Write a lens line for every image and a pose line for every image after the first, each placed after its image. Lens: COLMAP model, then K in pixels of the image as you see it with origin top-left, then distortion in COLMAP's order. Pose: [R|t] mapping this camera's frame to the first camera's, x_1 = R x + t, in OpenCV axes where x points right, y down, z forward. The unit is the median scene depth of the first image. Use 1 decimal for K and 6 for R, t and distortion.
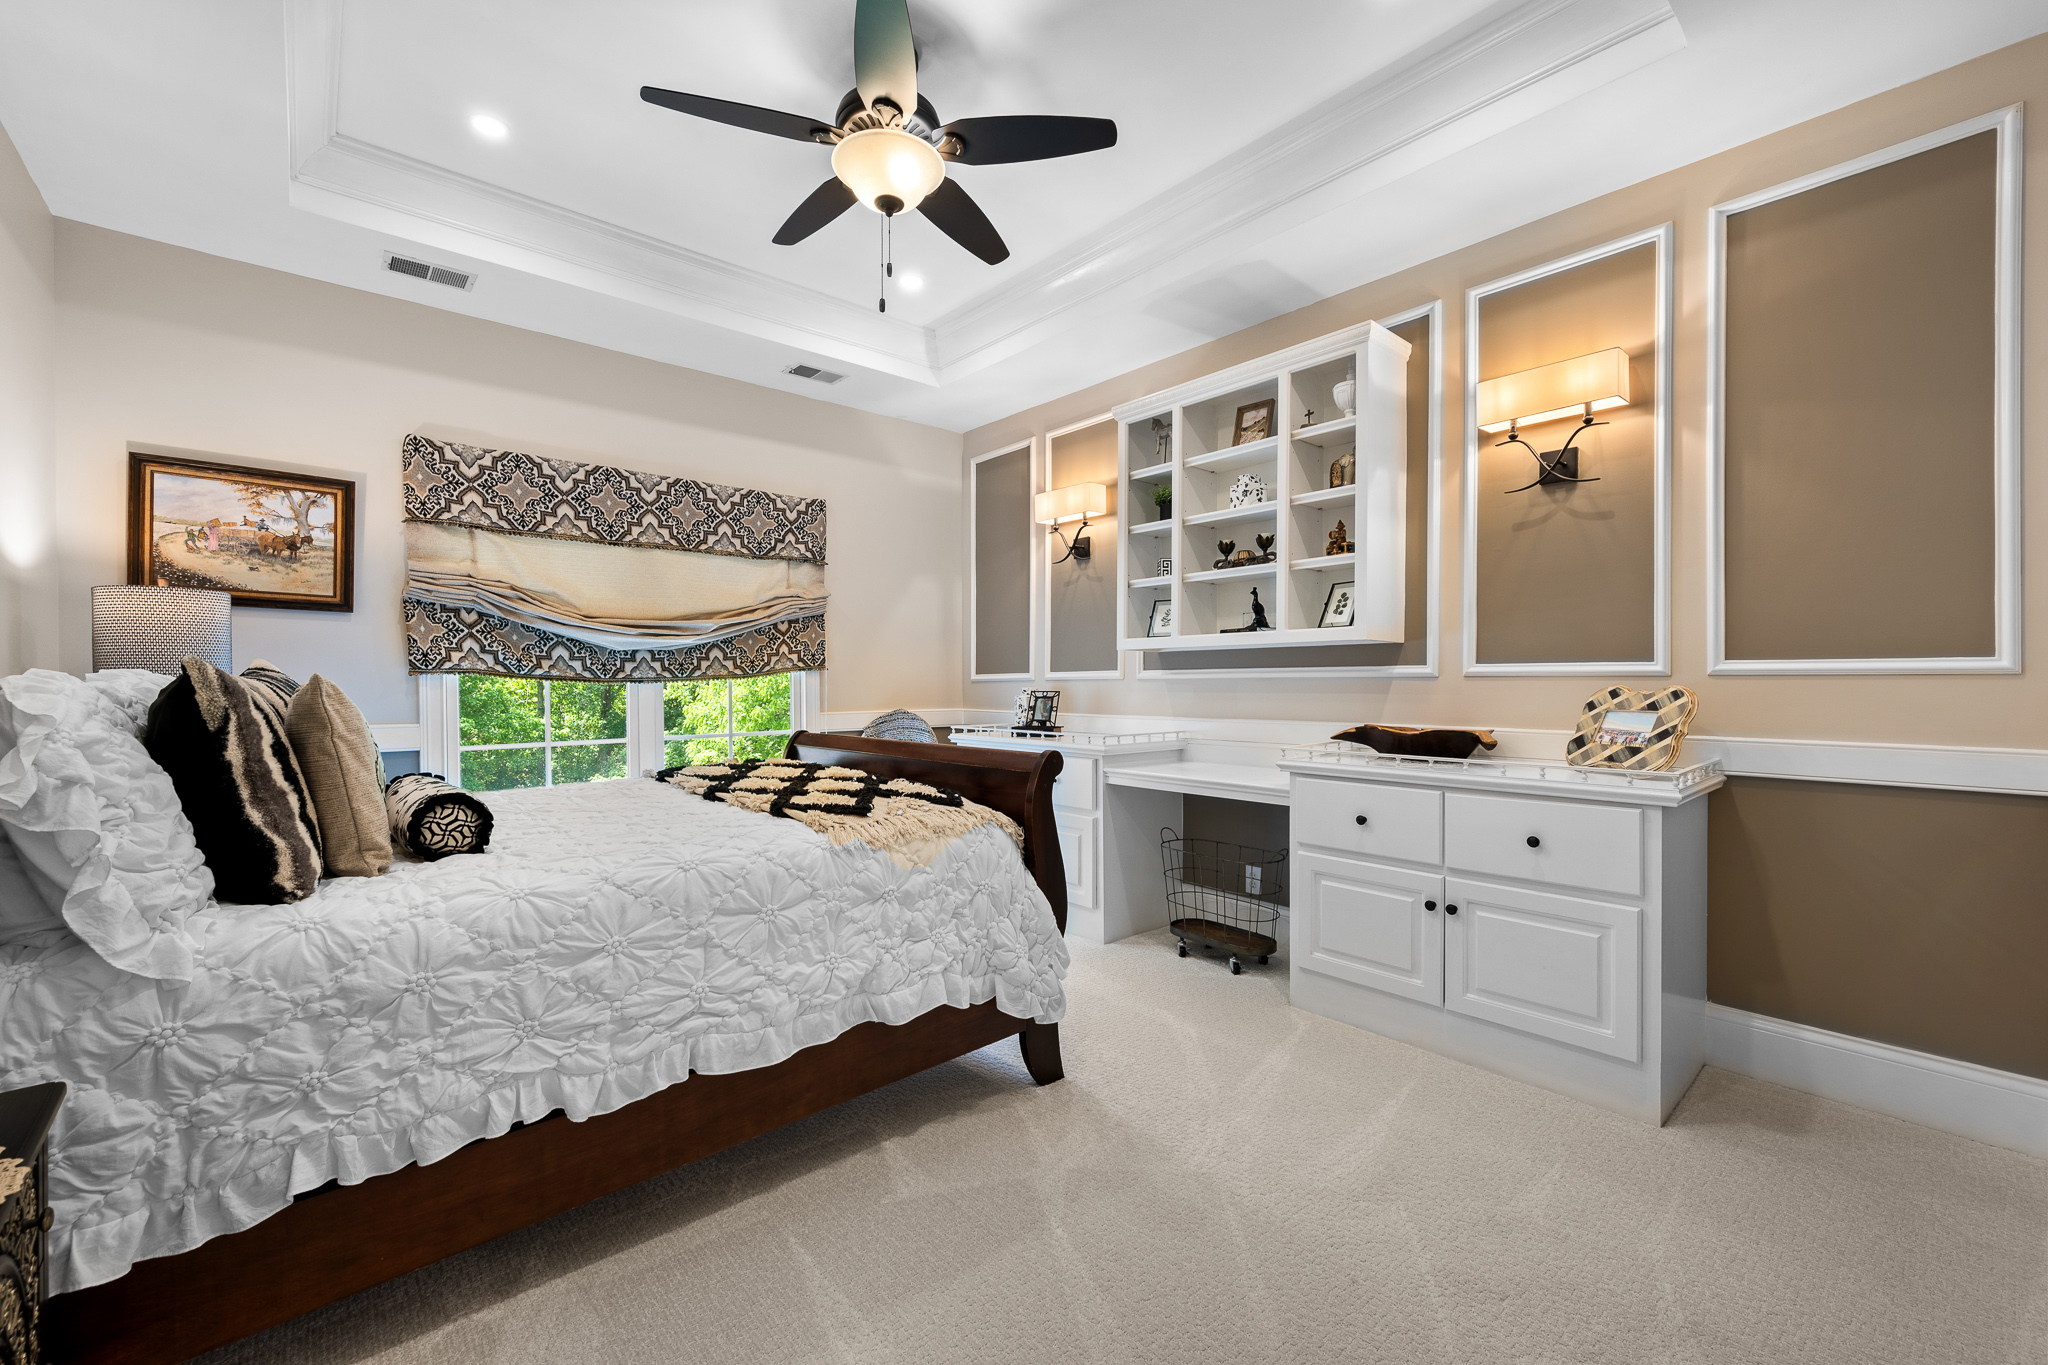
lens RADIAL K [[836.2, 0, 1011.1], [0, 836.2, 681.1], [0, 0, 1]] dist [-0.003534, -0.000491]
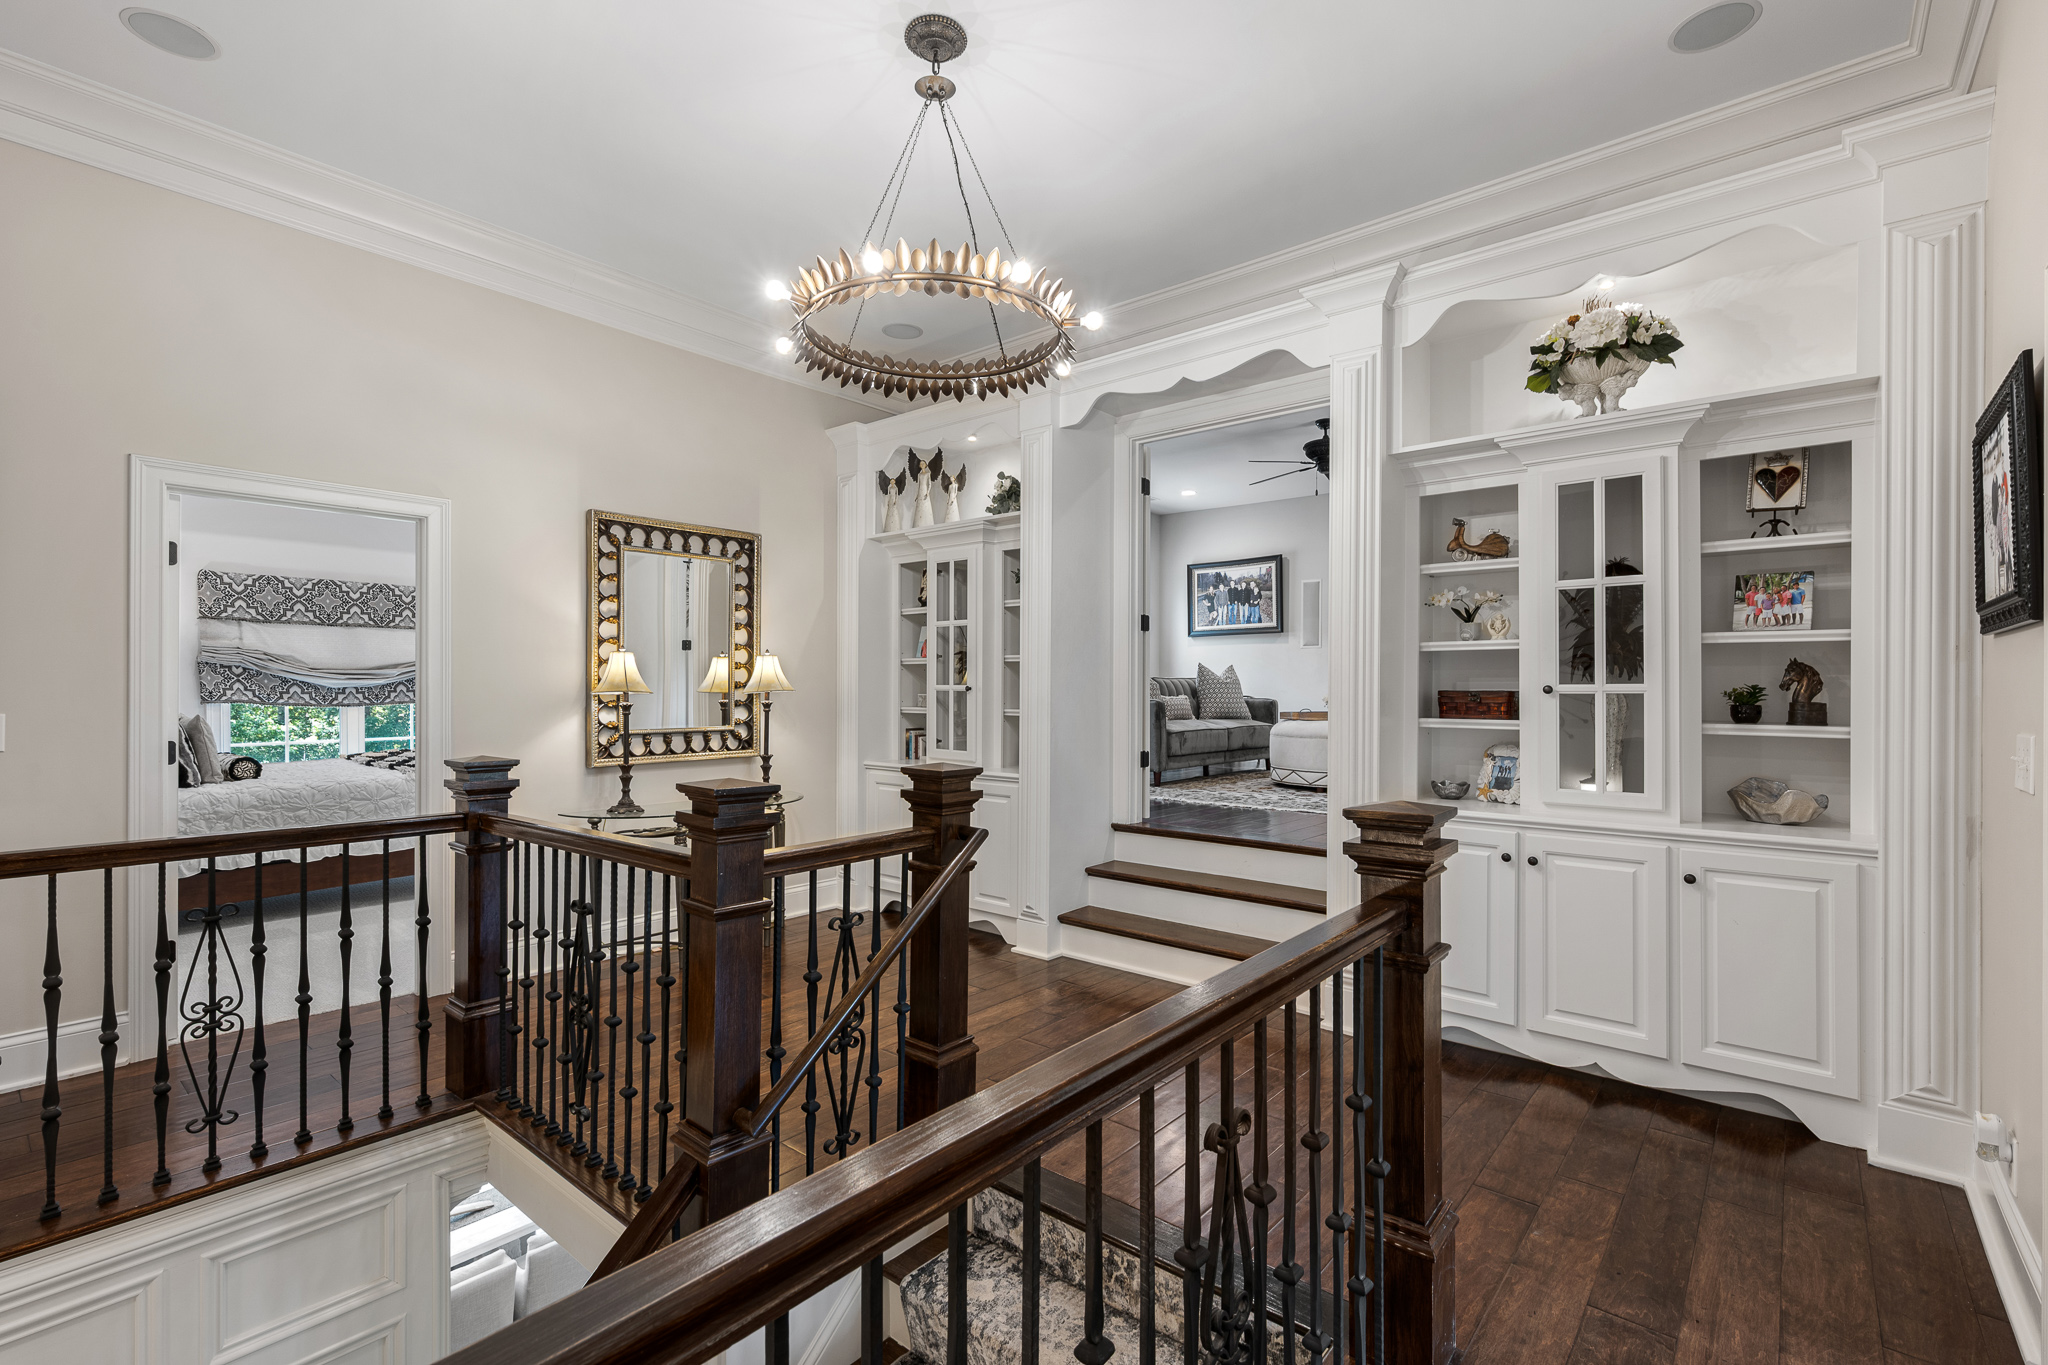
lens RADIAL K [[921.9, 0, 1012.6], [0, 921.9, 680.0], [0, 0, 1]] dist [-0.000816, -0.000149]
pose [[0.987430, 0.007514, 0.157877, 0.653961], [-0.007006, 0.999968, -0.003769, -0.060512], [-0.157900, 0.002615, 0.987452, -1.168399]]
